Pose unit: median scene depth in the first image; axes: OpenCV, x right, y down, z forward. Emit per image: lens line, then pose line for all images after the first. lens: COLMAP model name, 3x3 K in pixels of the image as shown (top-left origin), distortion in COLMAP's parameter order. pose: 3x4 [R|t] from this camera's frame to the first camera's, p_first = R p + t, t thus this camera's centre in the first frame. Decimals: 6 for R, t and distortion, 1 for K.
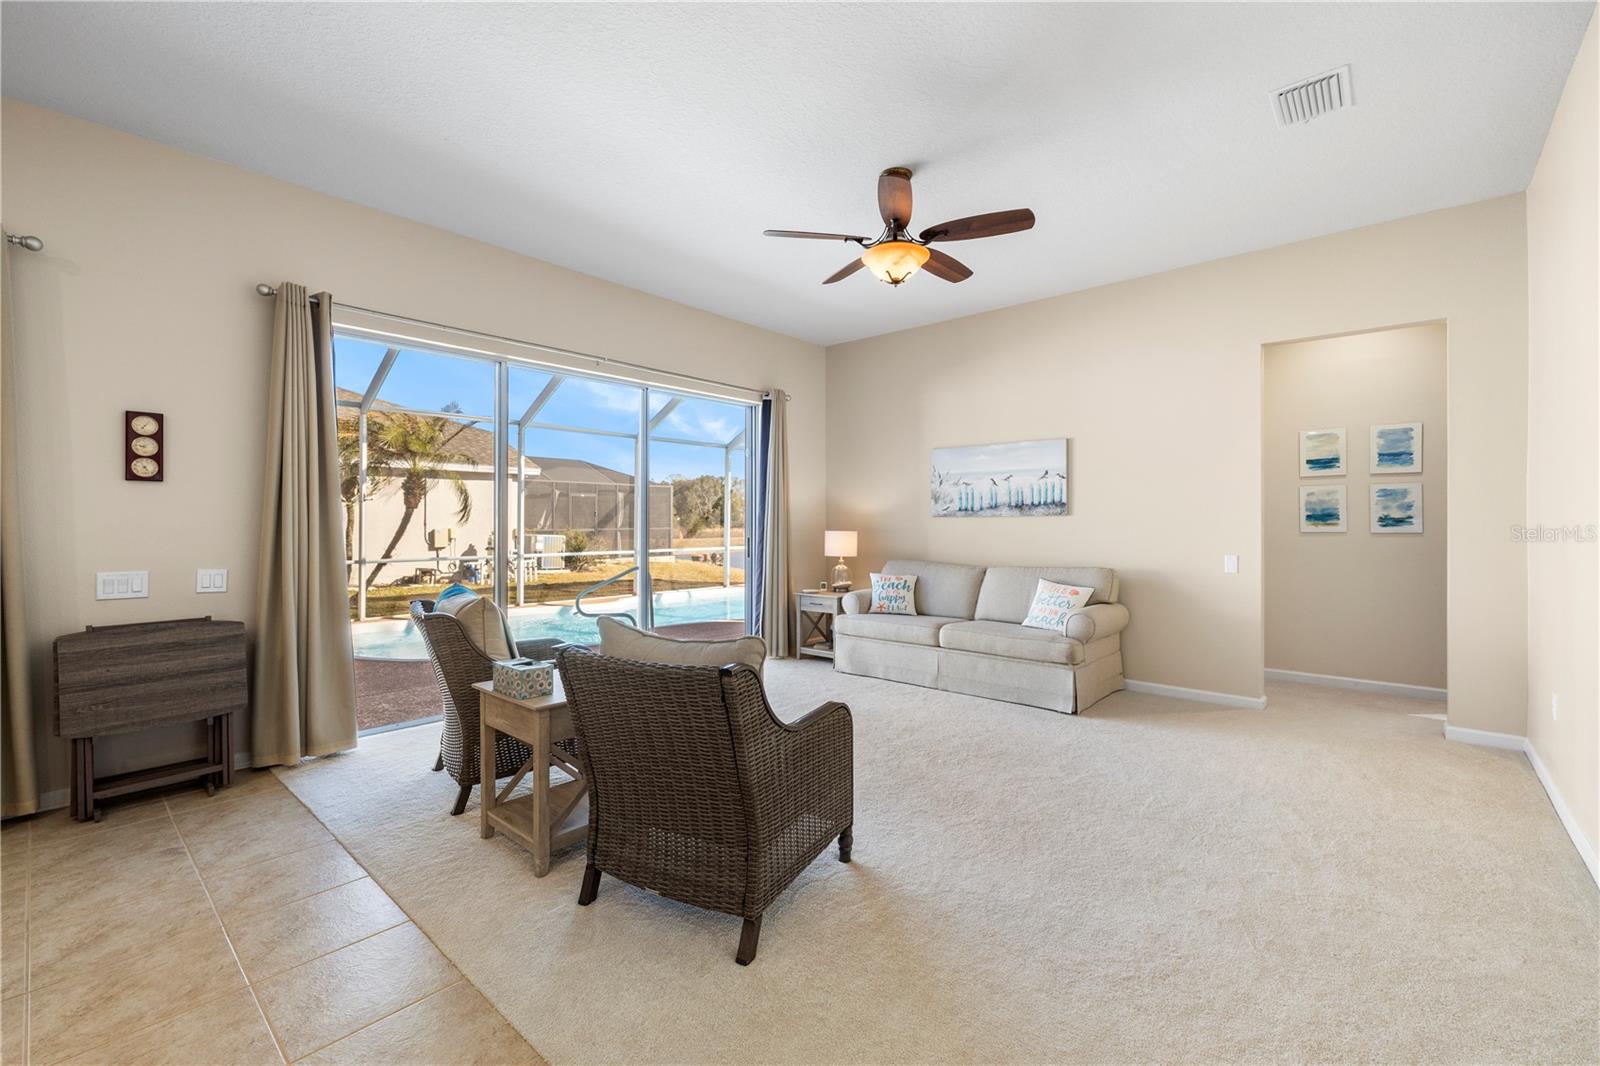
lens RADIAL K [[677.7, 0, 795.7], [0, 677.7, 524.1], [0, 0, 1]] dist [0.000493, 0.000443]
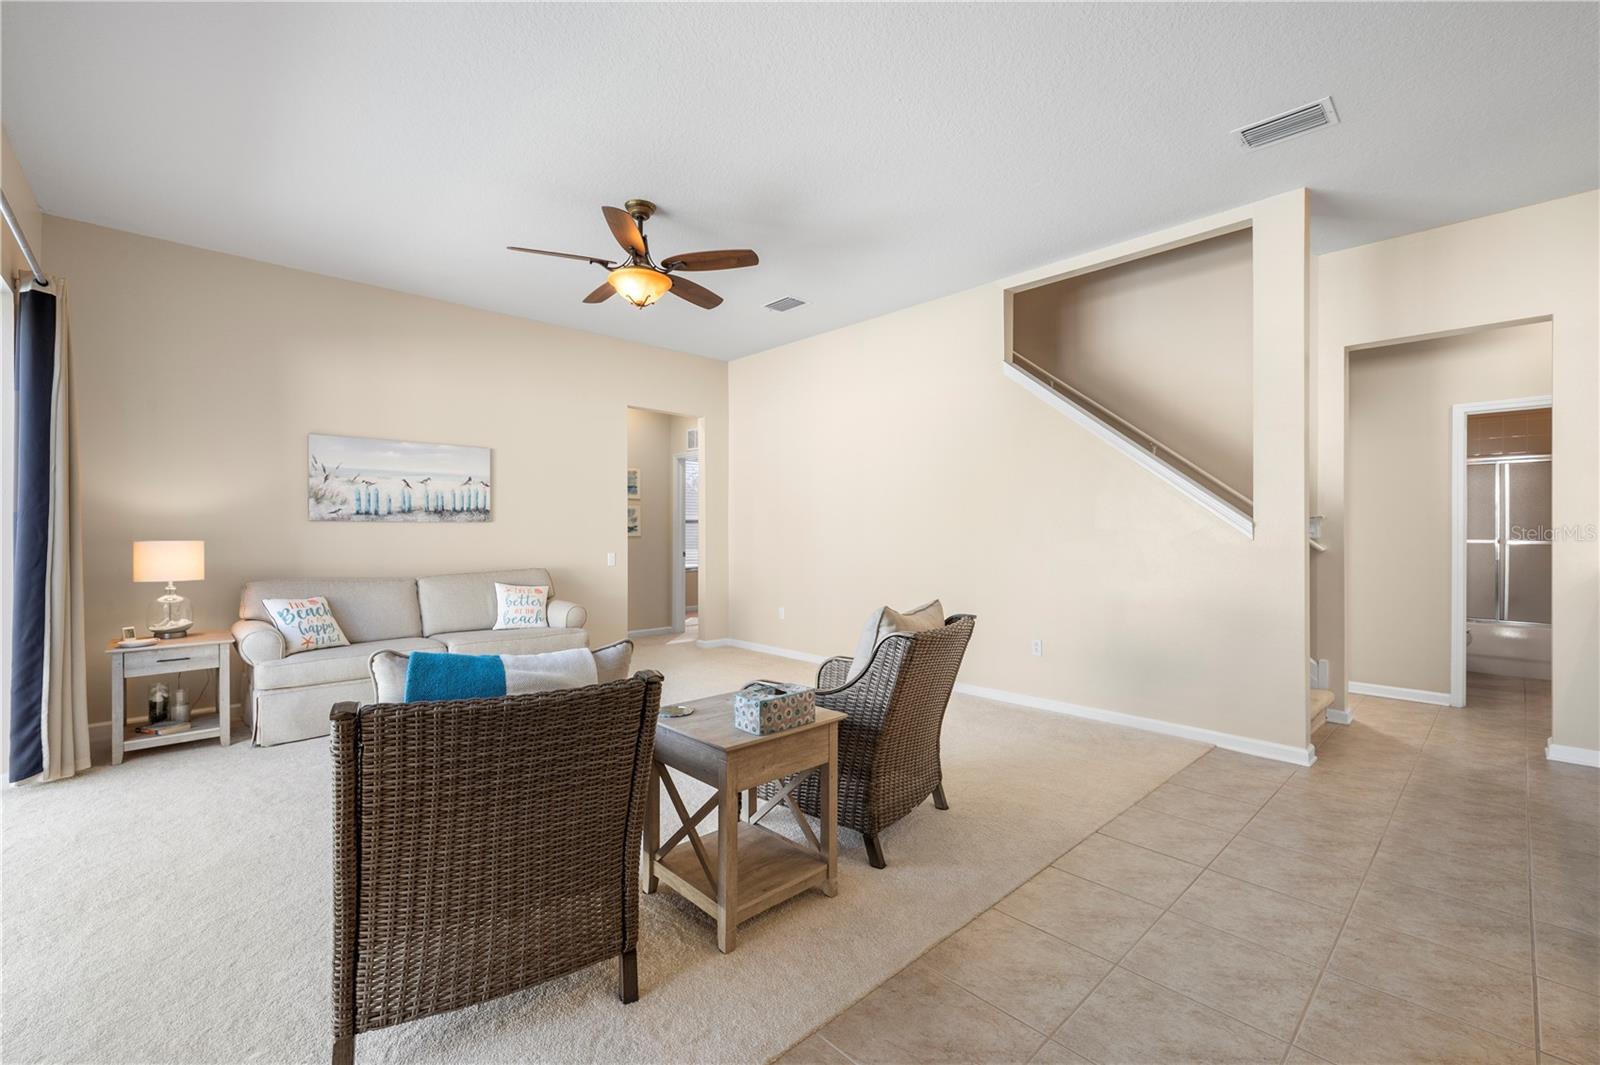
lens RADIAL K [[671.3, 0, 798.0], [0, 671.3, 533.2], [0, 0, 1]] dist [-0.000047, 0.000184]
pose [[0.086731, -0.001441, 0.996231, -0.561199], [0.001916, 0.999997, 0.001280, 0.003838], [-0.996230, 0.001798, 0.086733, 0.410543]]
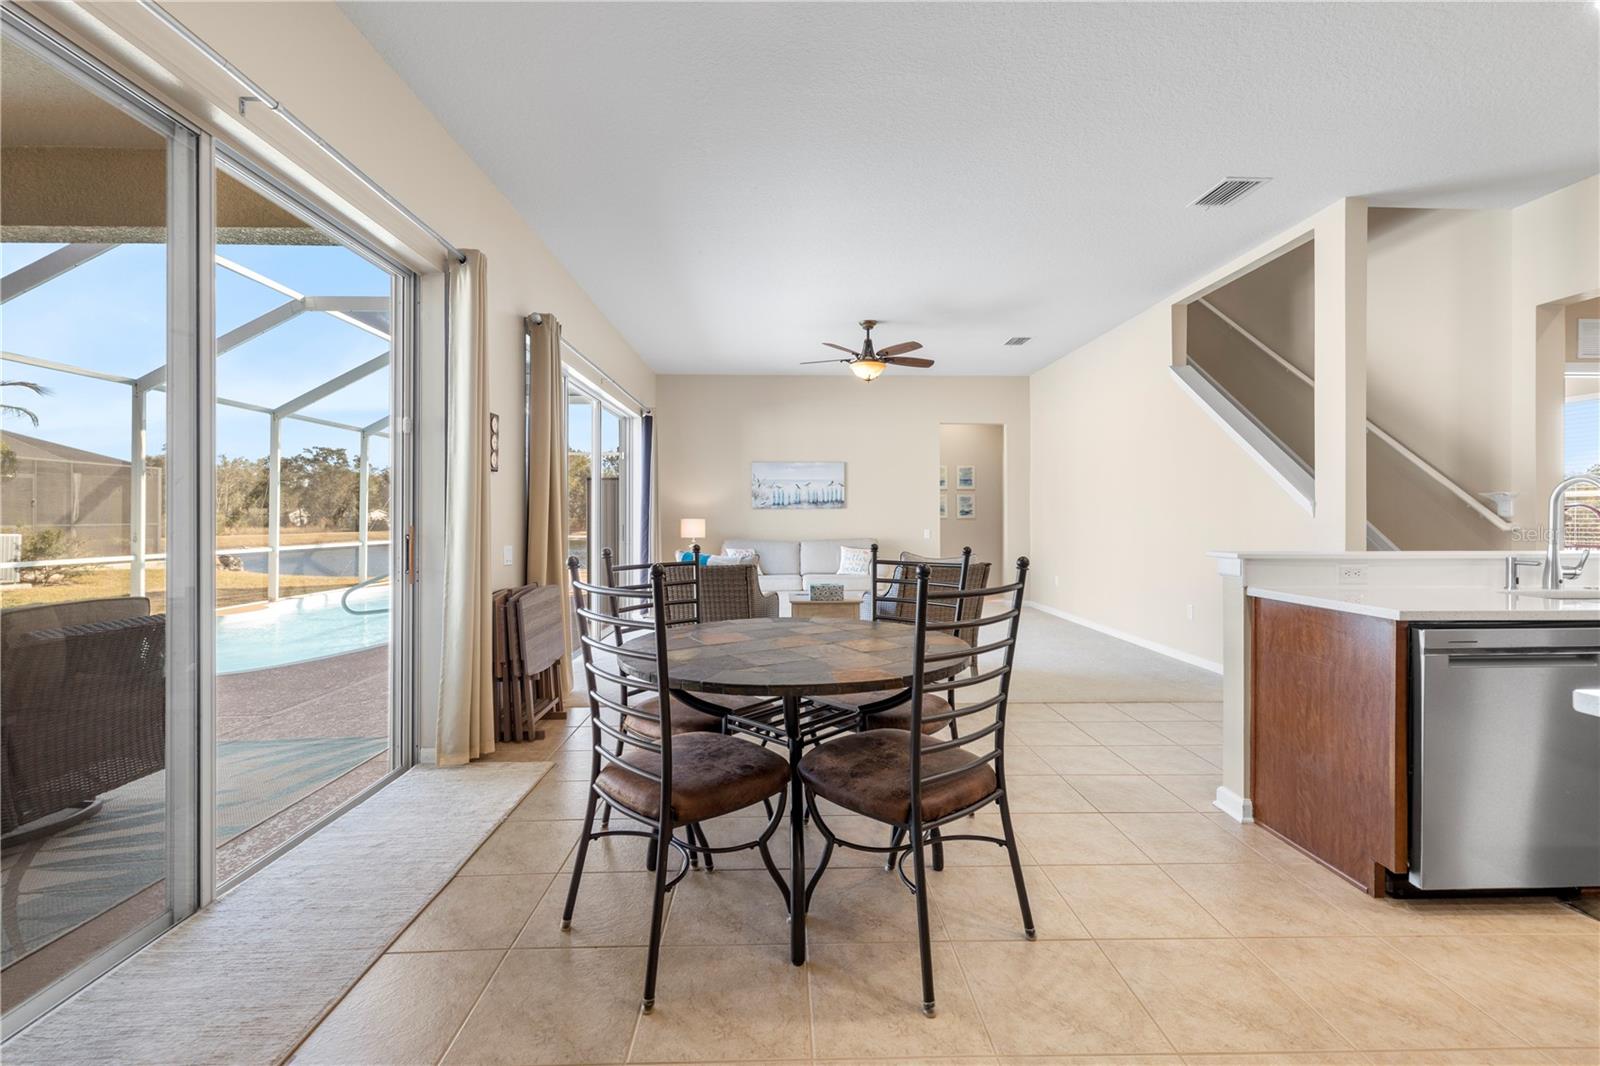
lens RADIAL K [[674.7, 0, 795.9], [0, 674.7, 516.9], [0, 0, 1]] dist [0.000117, 0.000047]
pose [[0.729531, 0.000956, 0.683947, -0.778310], [0.001861, 0.999993, -0.003382, 0.012498], [-0.683945, 0.003740, 0.729524, -0.123830]]
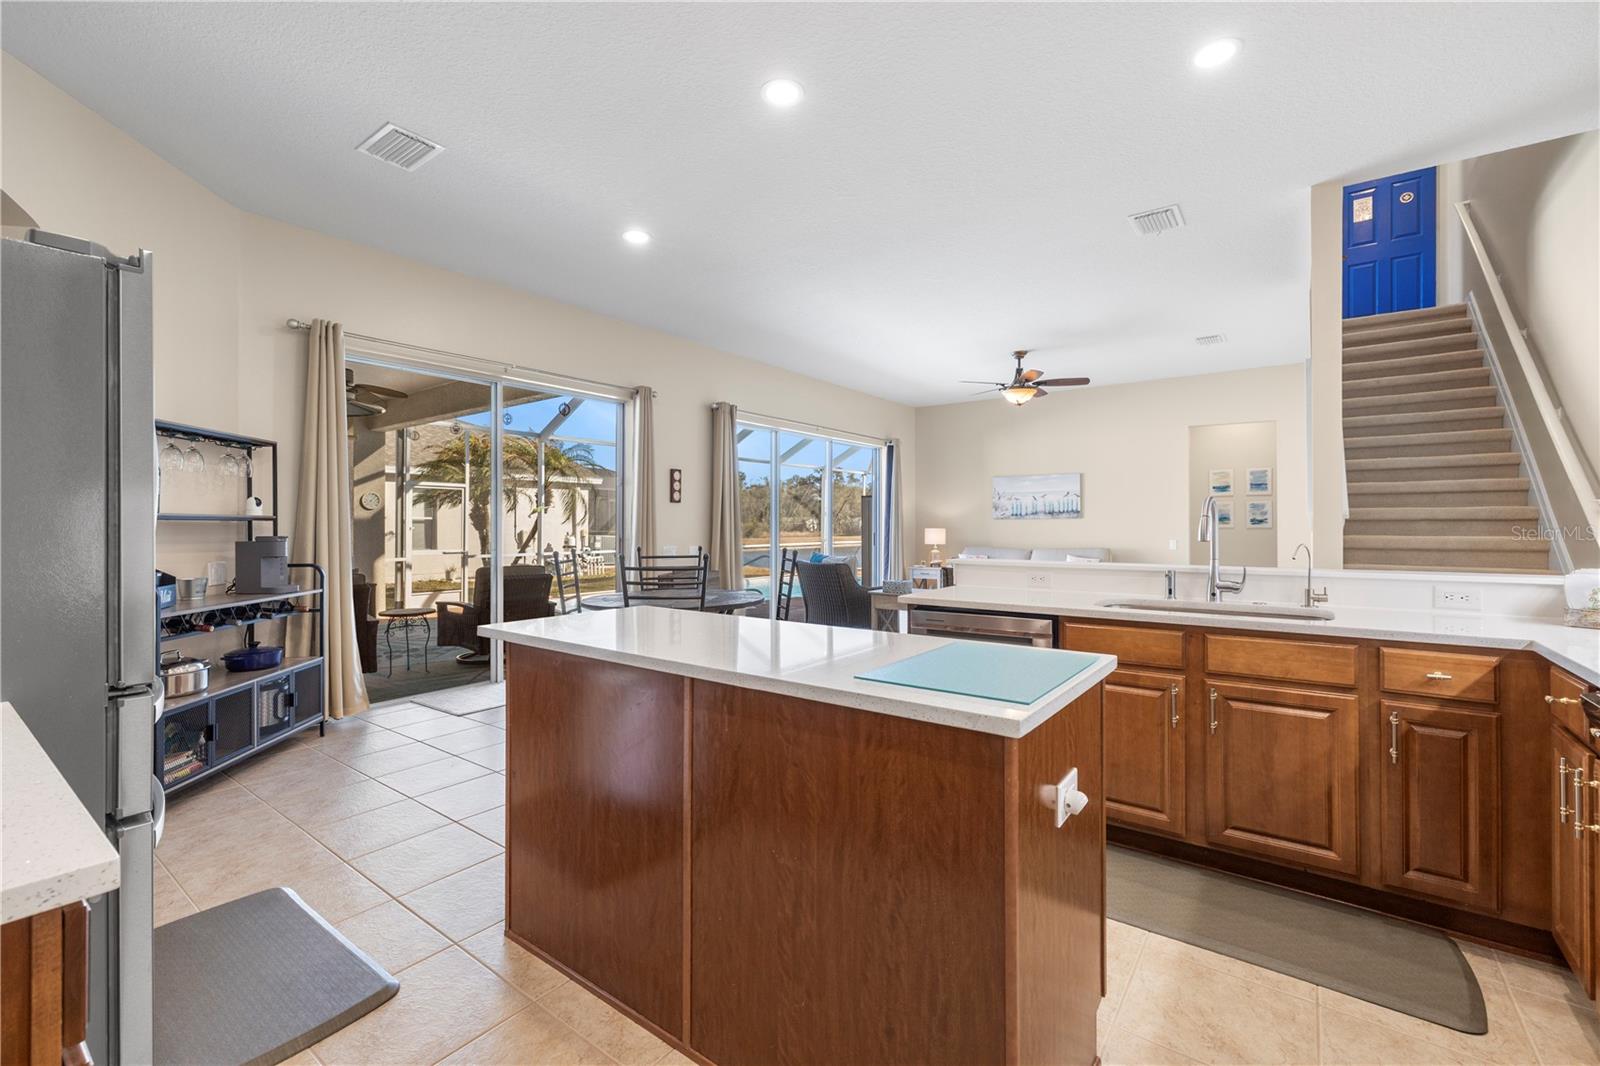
lens RADIAL K [[677.7, 0, 795.7], [0, 677.7, 524.1], [0, 0, 1]] dist [0.000493, 0.000443]
pose [[0.996723, -0.001830, 0.080870, -0.430377], [0.002095, 0.999993, -0.003198, 0.005410], [-0.080864, 0.003357, 0.996720, -0.612513]]
